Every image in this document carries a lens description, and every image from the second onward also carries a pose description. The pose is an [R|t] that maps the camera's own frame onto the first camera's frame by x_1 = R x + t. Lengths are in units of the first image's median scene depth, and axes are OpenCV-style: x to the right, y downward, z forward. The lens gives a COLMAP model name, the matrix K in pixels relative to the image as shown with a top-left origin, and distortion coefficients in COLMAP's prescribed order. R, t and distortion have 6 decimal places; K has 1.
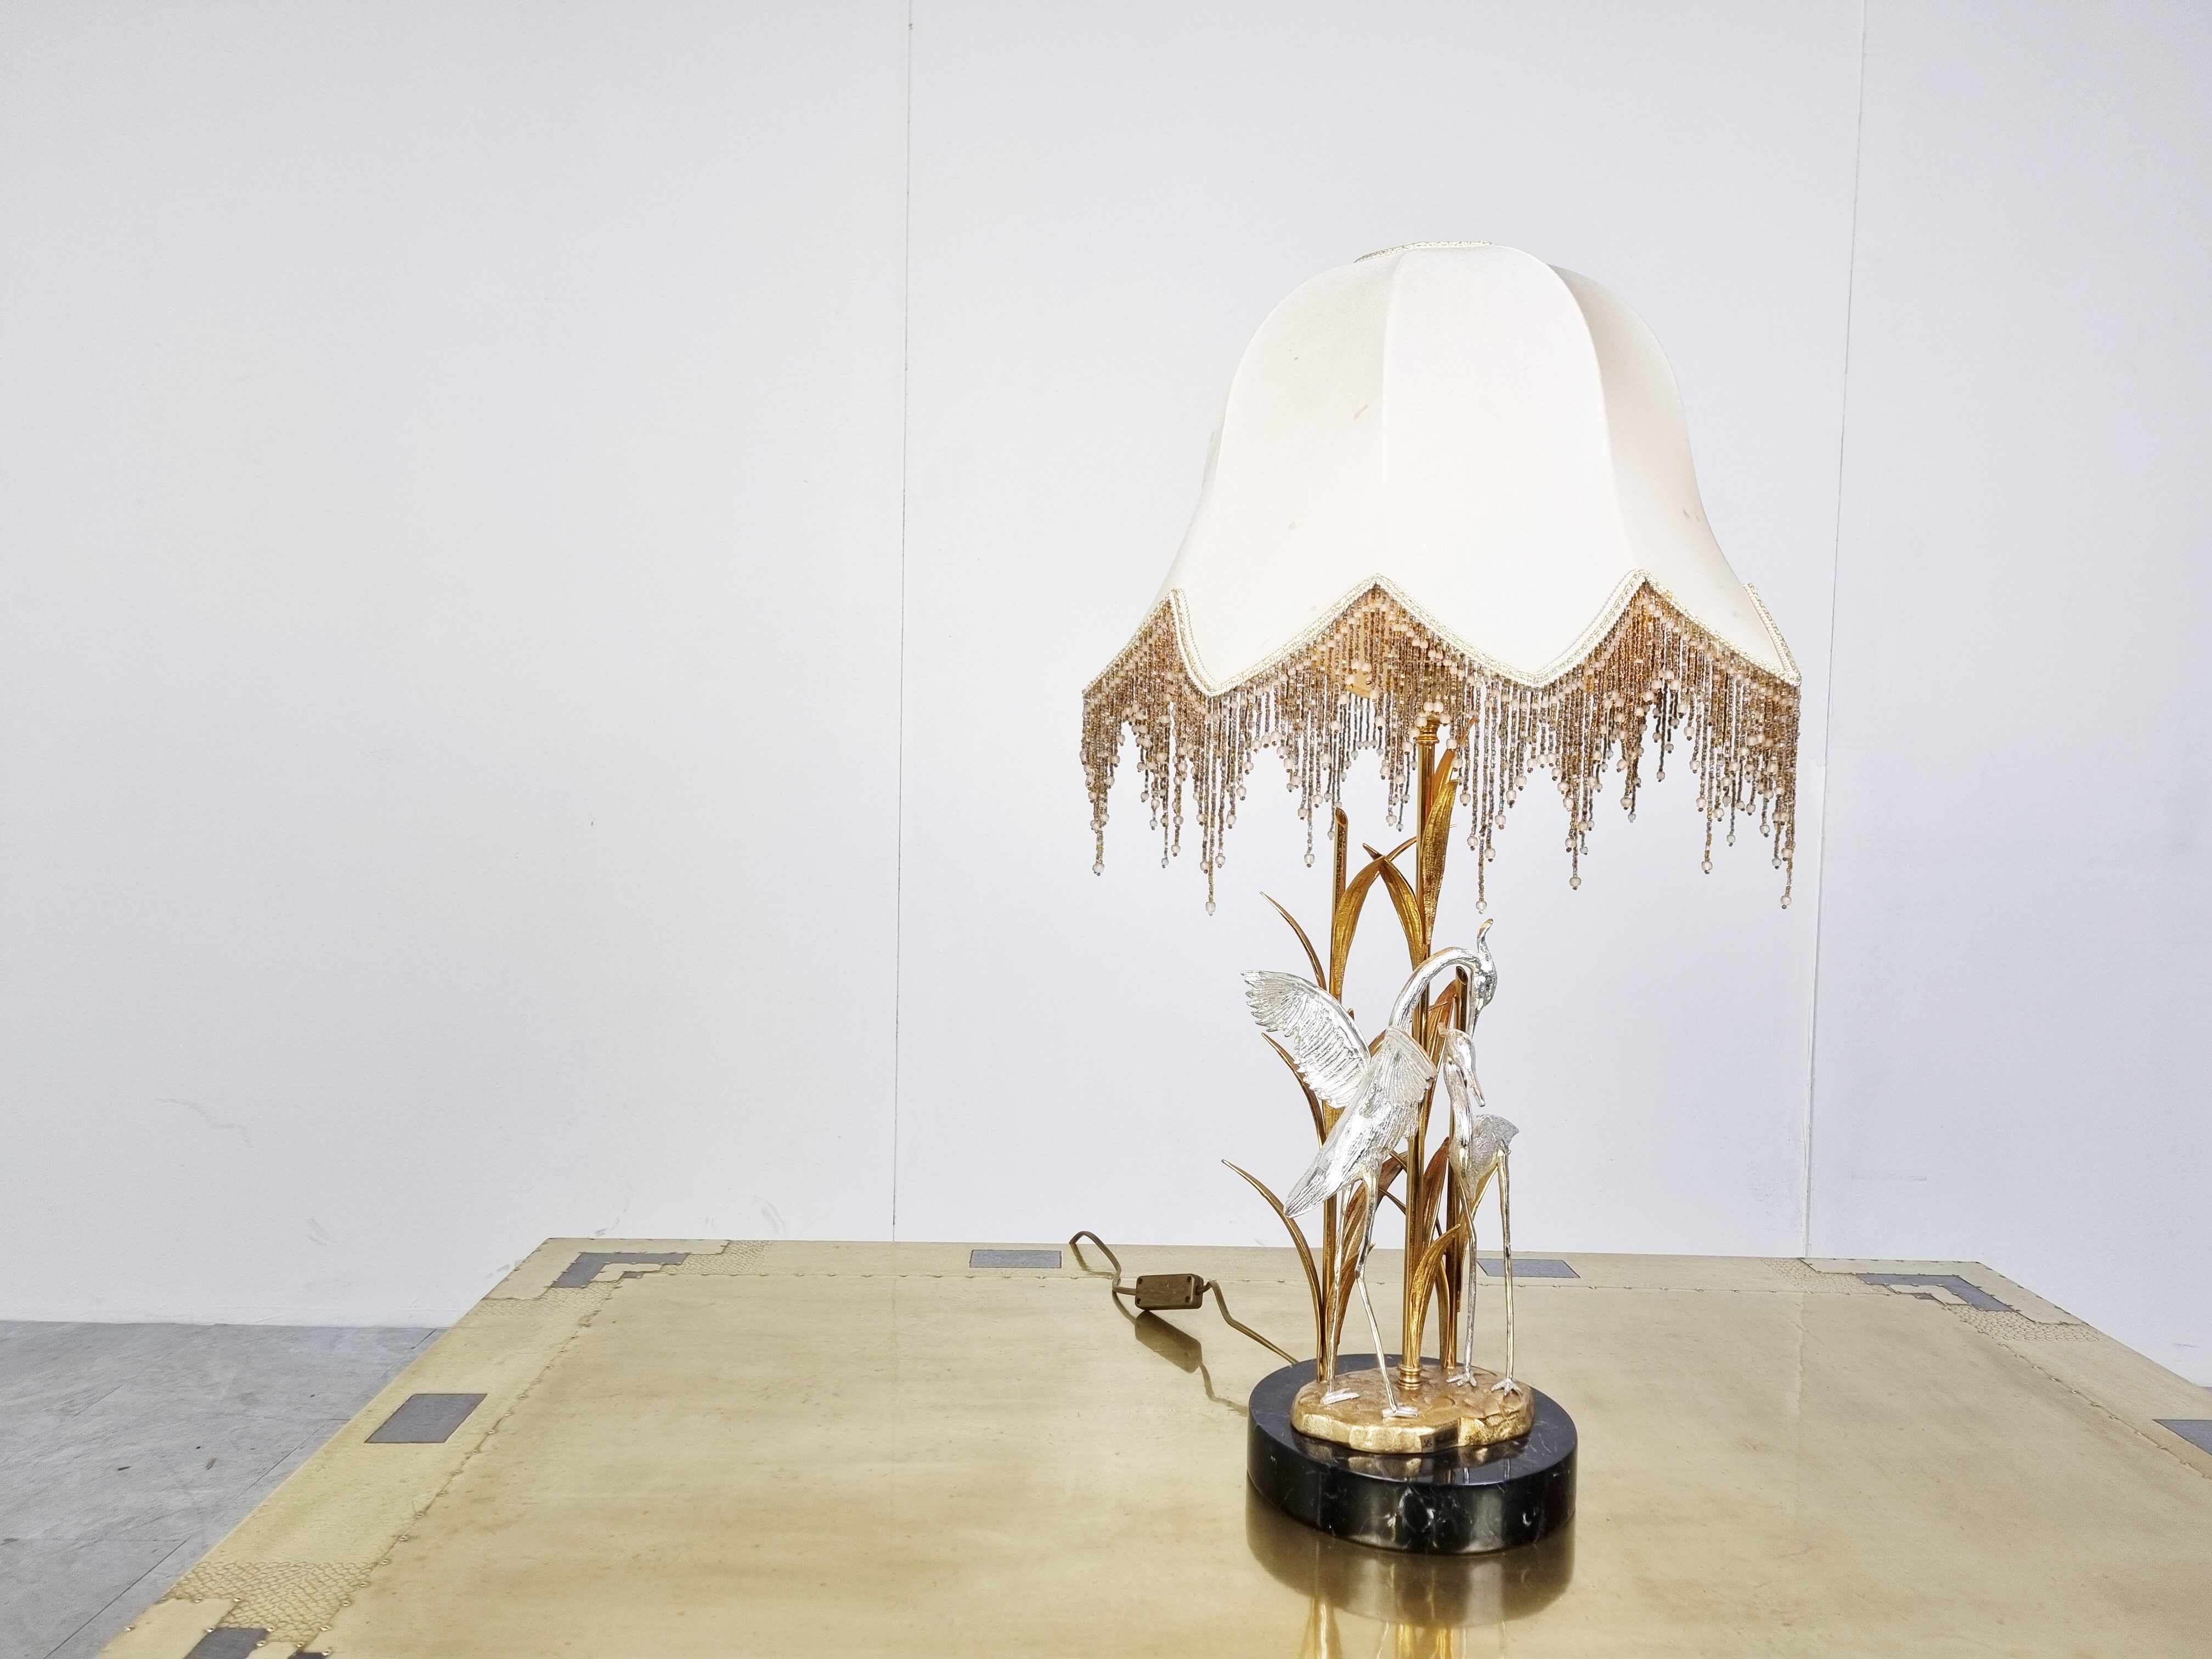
lens RADIAL K [[1690.5, 0, 1095.3], [0, 1690.5, 836.9], [0, 0, 1]] dist [0.045744, -0.027341]
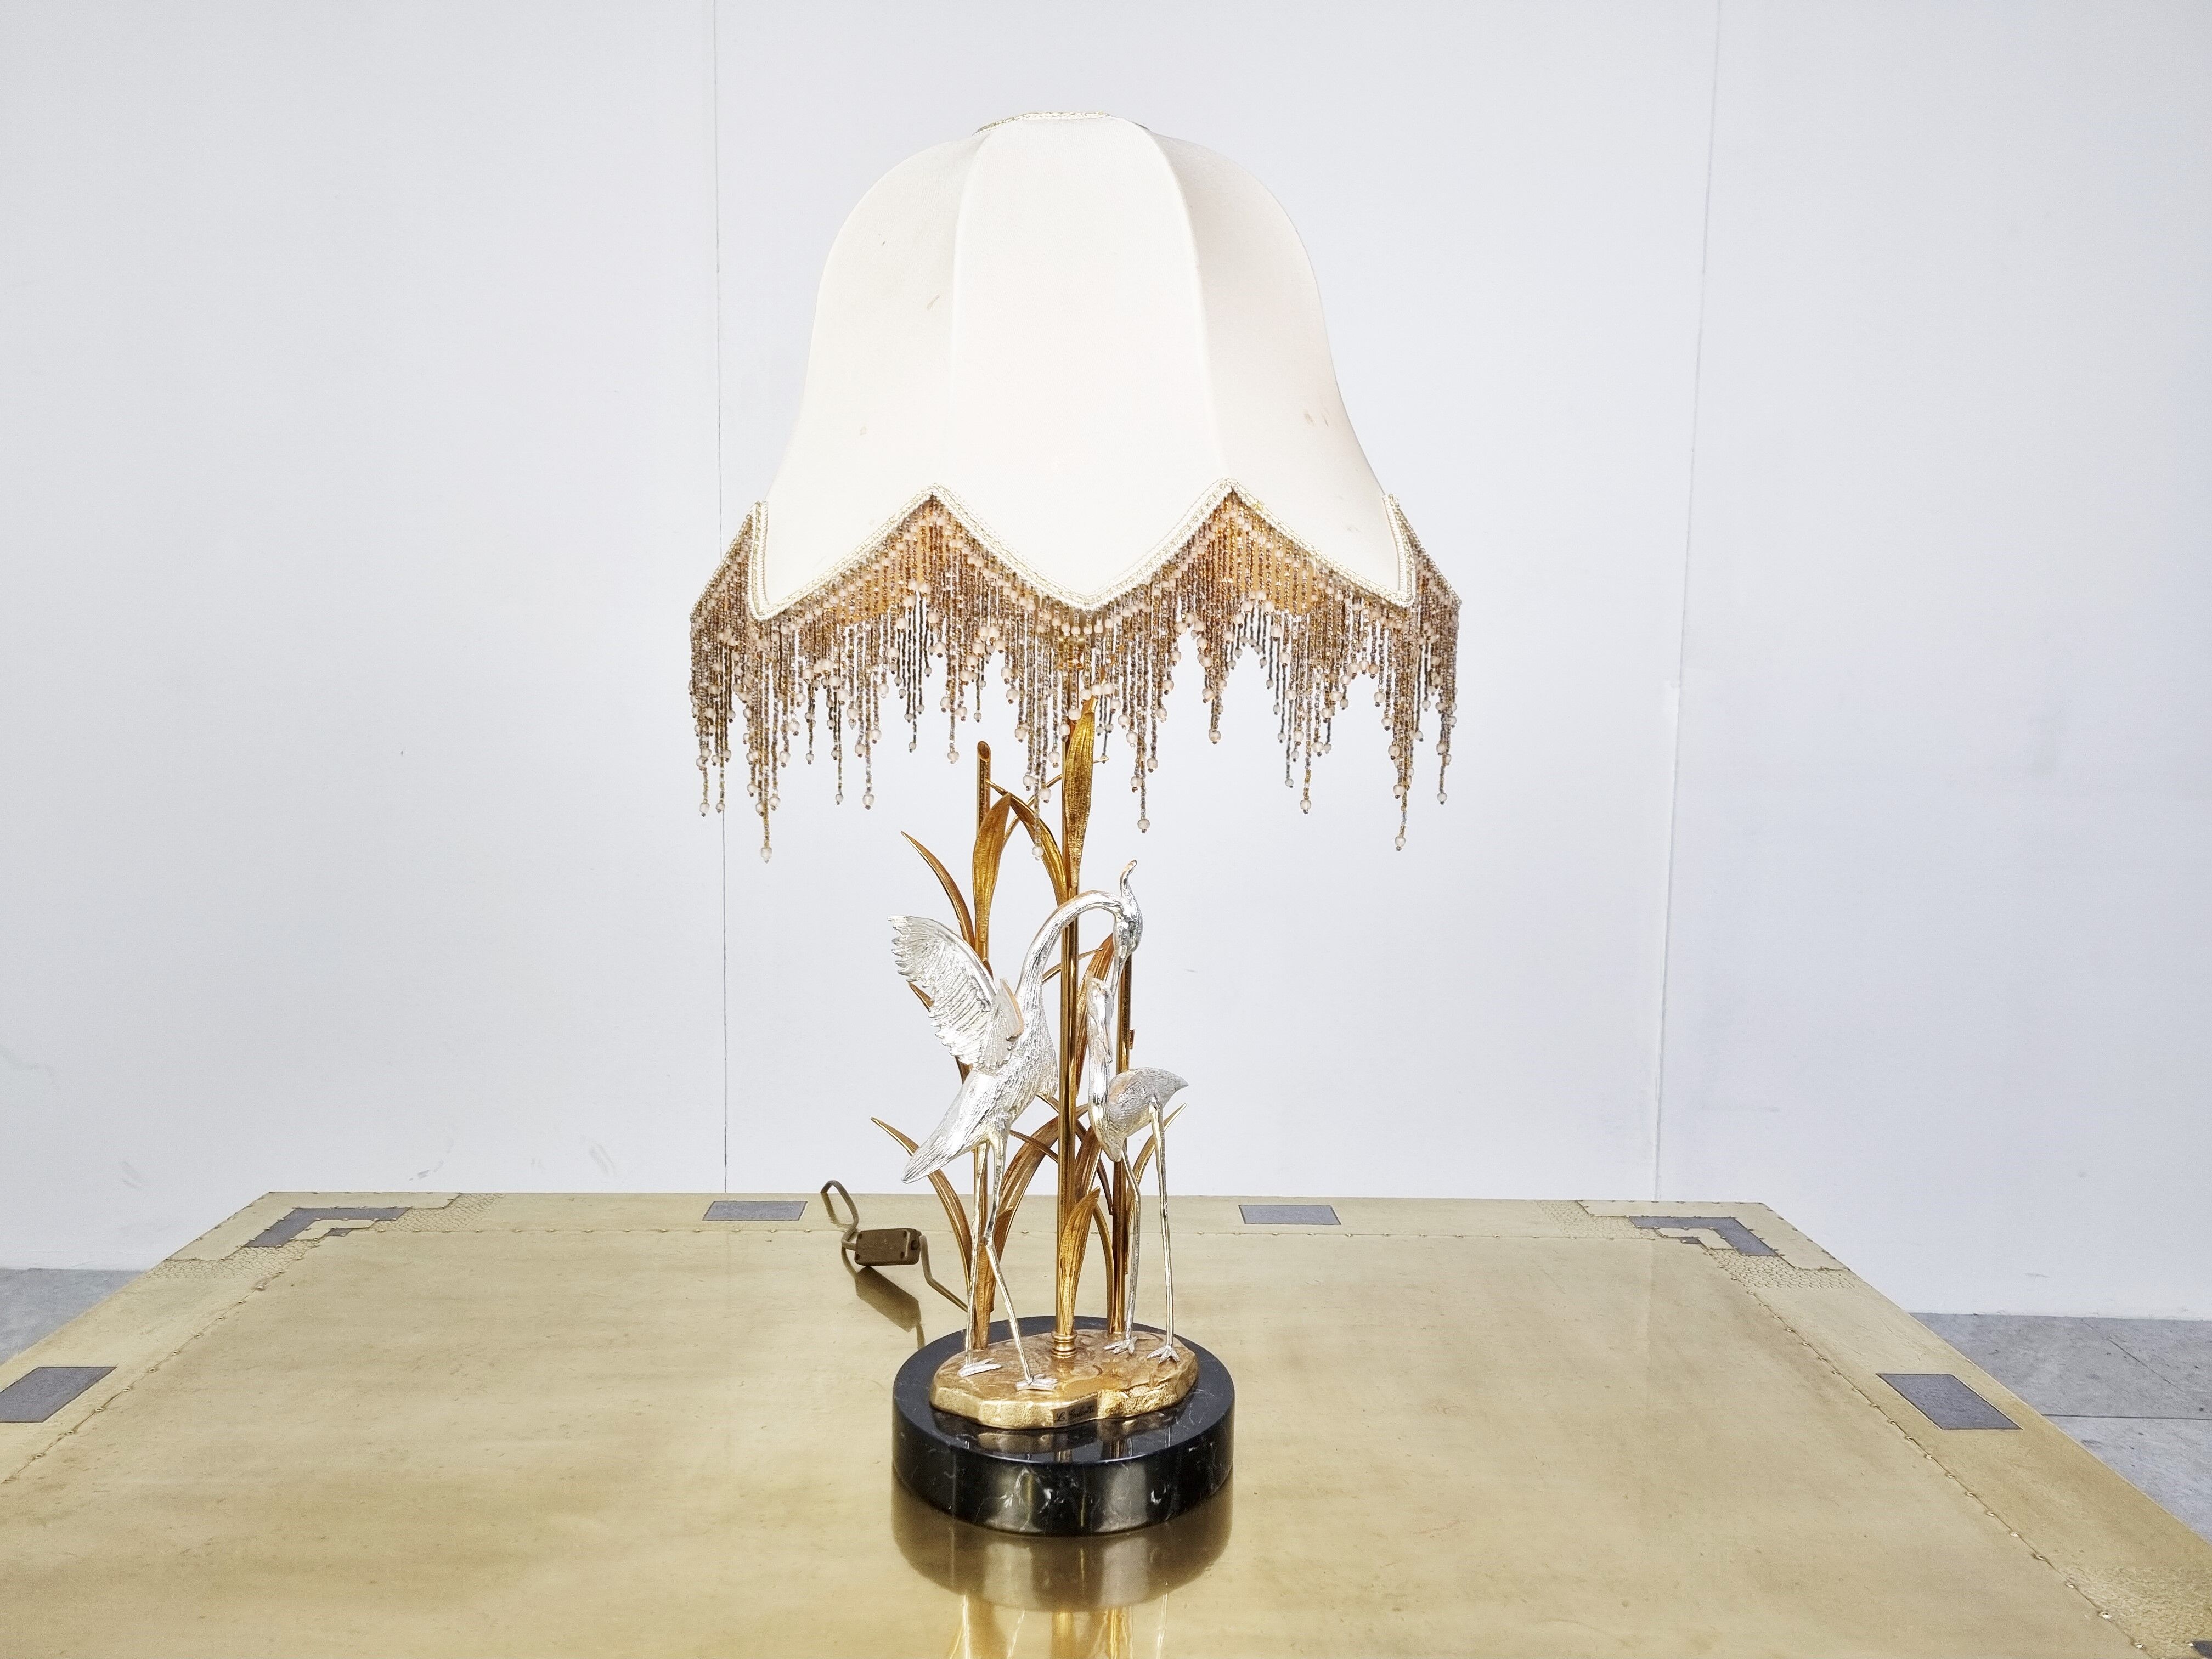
lens RADIAL K [[1690.5, 0, 1104.9], [0, 1690.5, 840.3], [0, 0, 1]] dist [0.045744, -0.027341]
pose [[0.999963, -0.005522, 0.006545, 0.213077], [0.005197, 0.998805, 0.048604, -0.007705], [-0.006805, -0.048568, 0.998797, 0.076630]]
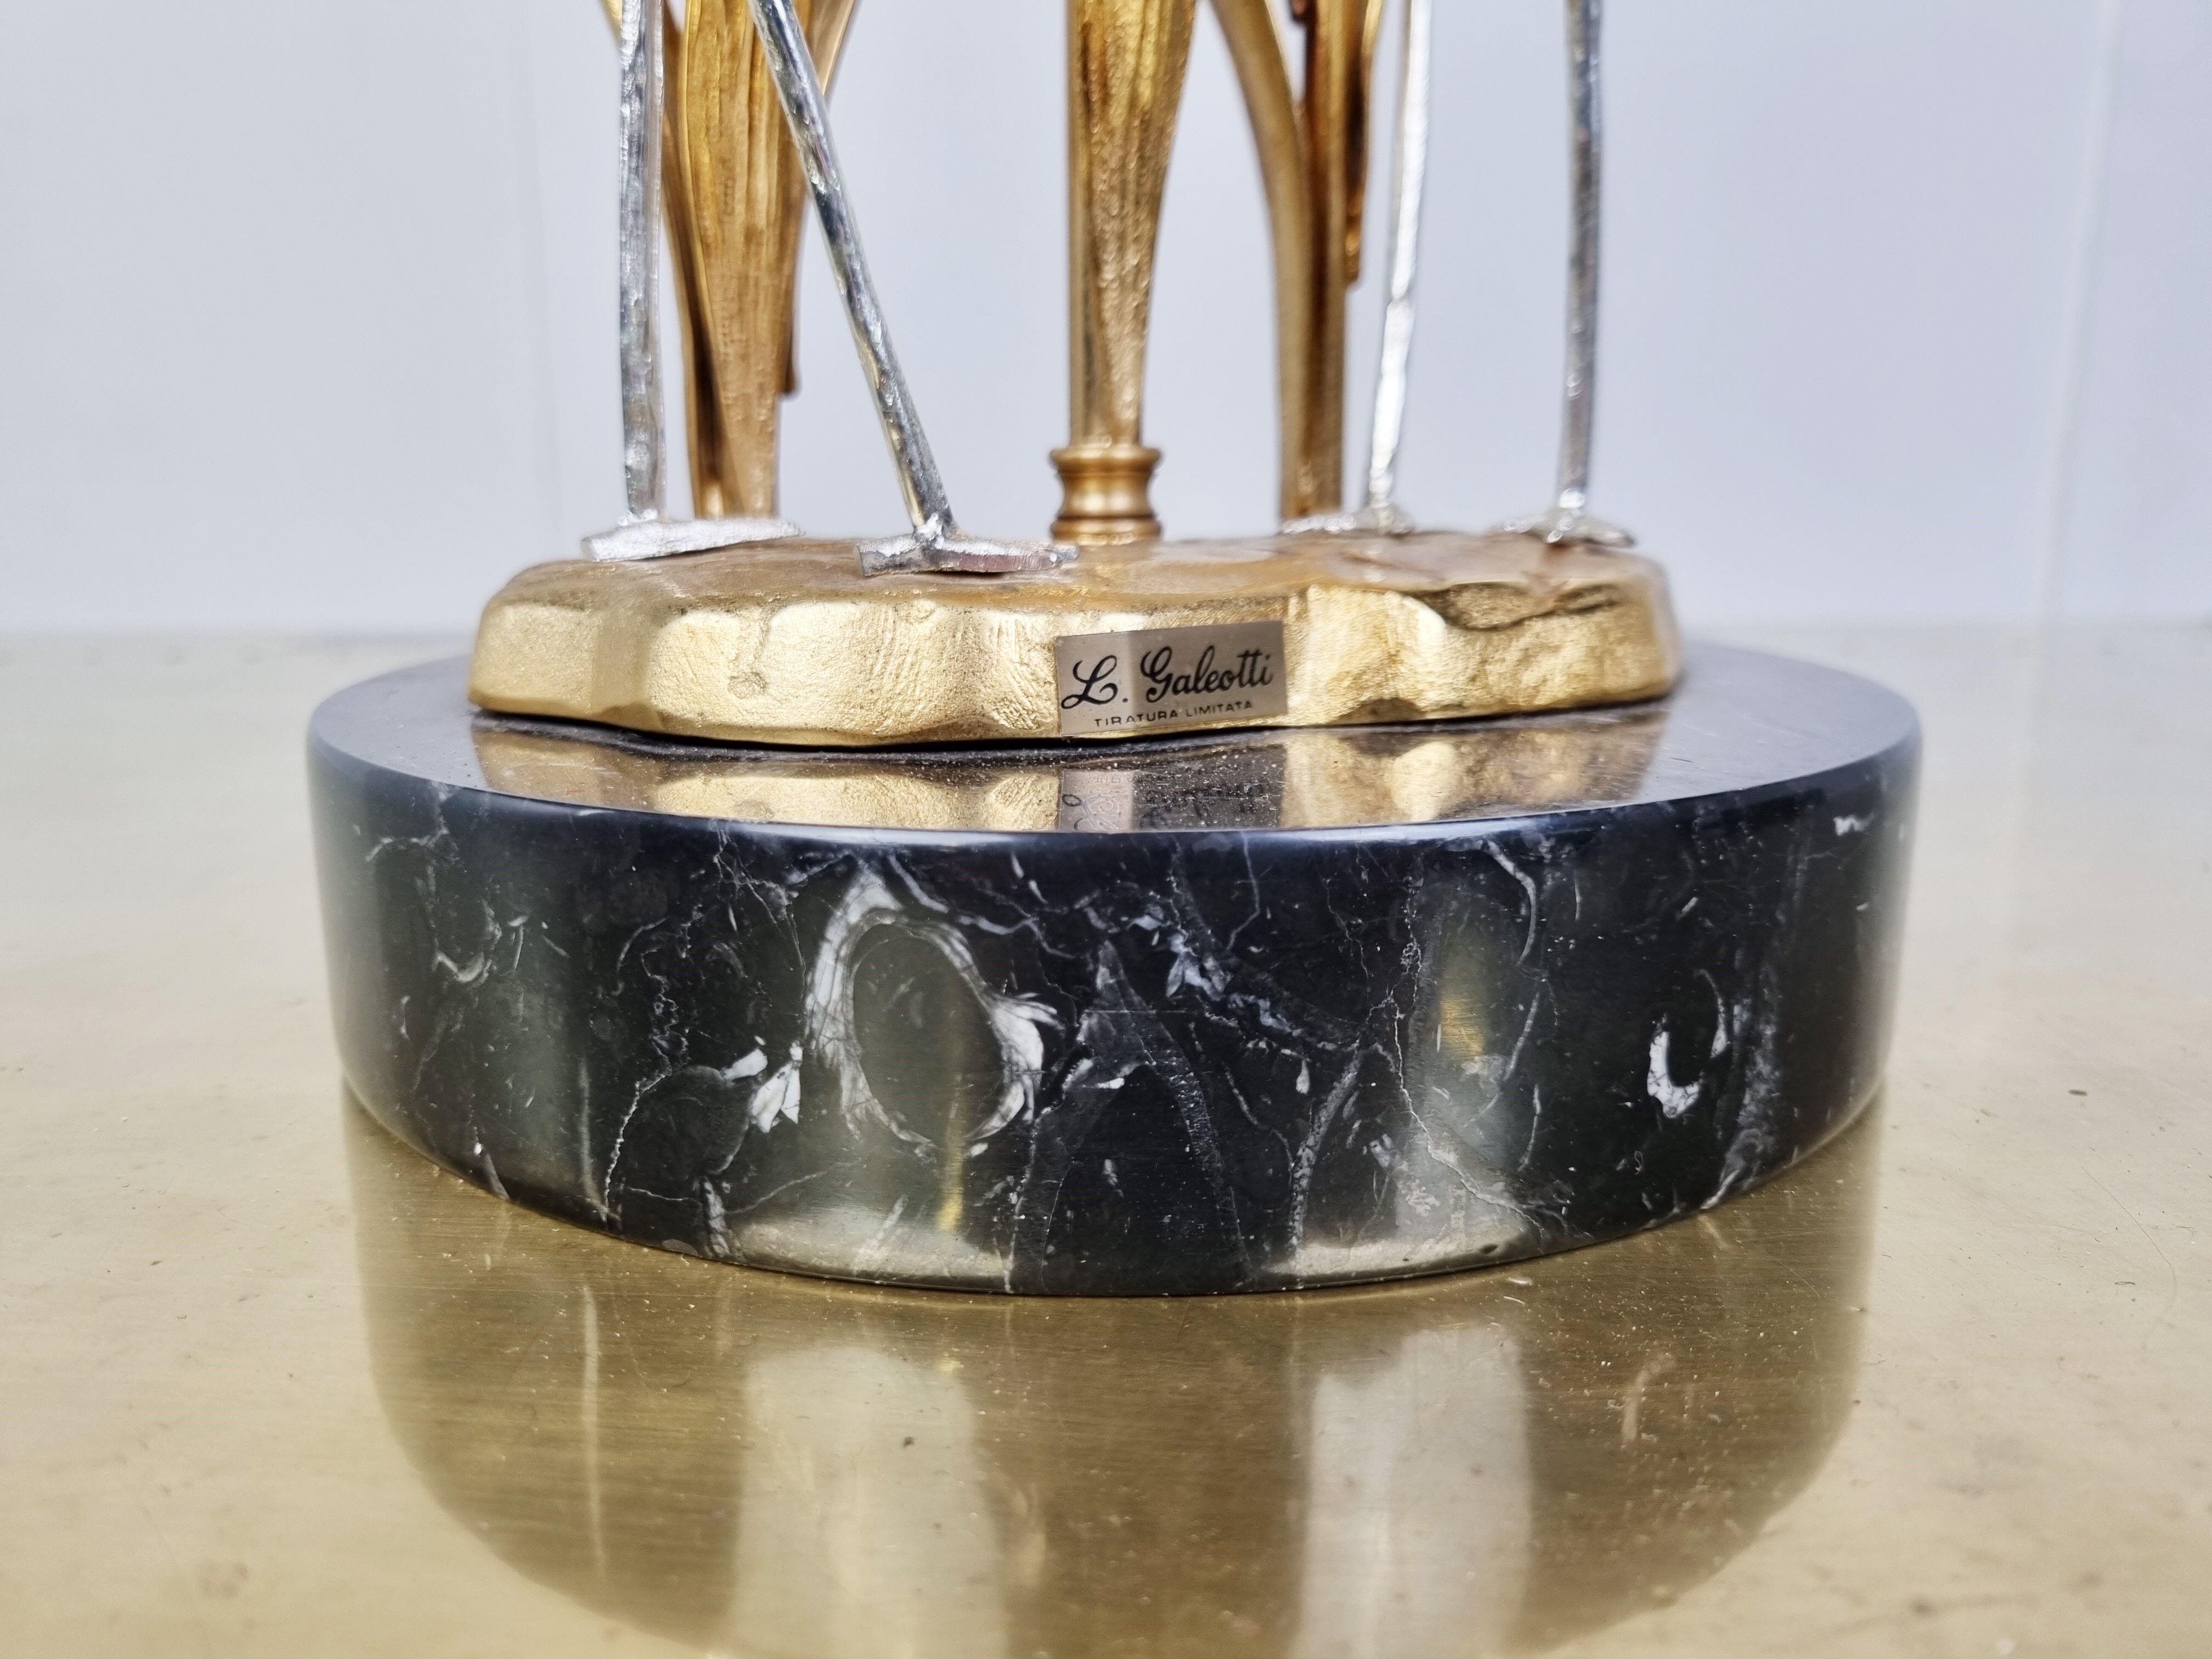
lens RADIAL K [[1690.5, 0, 1107.7], [0, 1690.5, 840.5], [0, 0, 1]] dist [0.045744, -0.027341]
pose [[0.999688, -0.021620, -0.012502, 0.196004], [0.023412, 0.985548, 0.167772, 0.339005], [0.008694, -0.168012, 0.985747, 0.818112]]
